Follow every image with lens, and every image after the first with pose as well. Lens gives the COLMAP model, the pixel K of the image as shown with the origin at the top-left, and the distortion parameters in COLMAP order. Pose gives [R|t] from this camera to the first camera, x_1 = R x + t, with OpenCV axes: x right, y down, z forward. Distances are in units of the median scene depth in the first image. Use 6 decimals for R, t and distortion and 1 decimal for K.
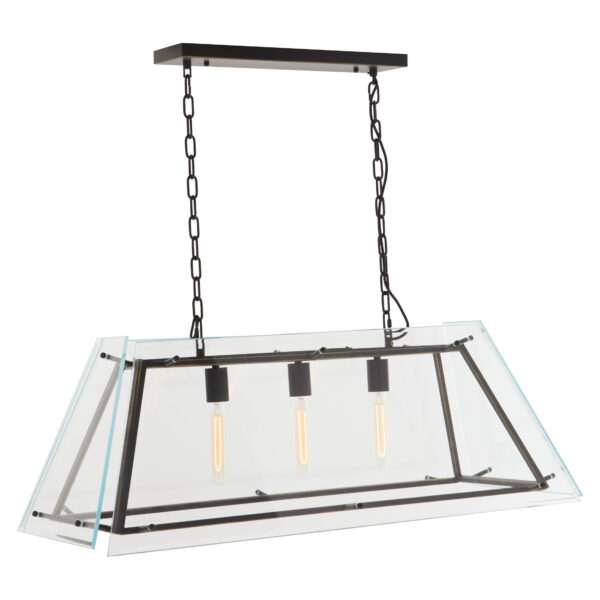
lens RADIAL K [[1803.3, 0, 300.0], [0, 1803.3, 300.0], [0, 0, 1]] dist [-0.137885, -0.863886]
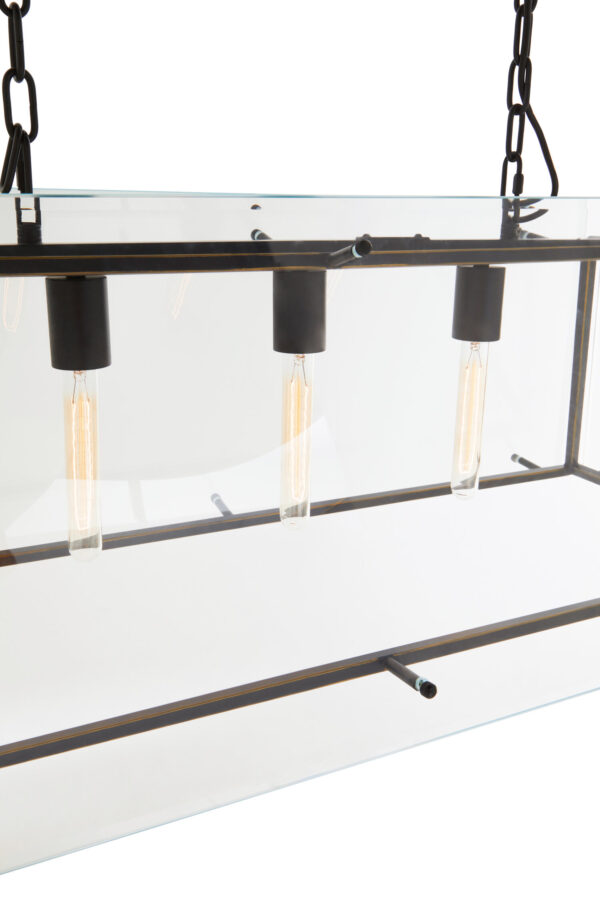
lens RADIAL K [[969.7, 0, 300.0], [0, 969.7, 450.0], [0, 0, 1]] dist [0.004201, -0.001620]
pose [[0.997027, 0.076670, -0.007656, 0.004142], [-0.070855, 0.951350, 0.299854, 0.007627], [0.030273, -0.298420, 0.953954, 0.763705]]
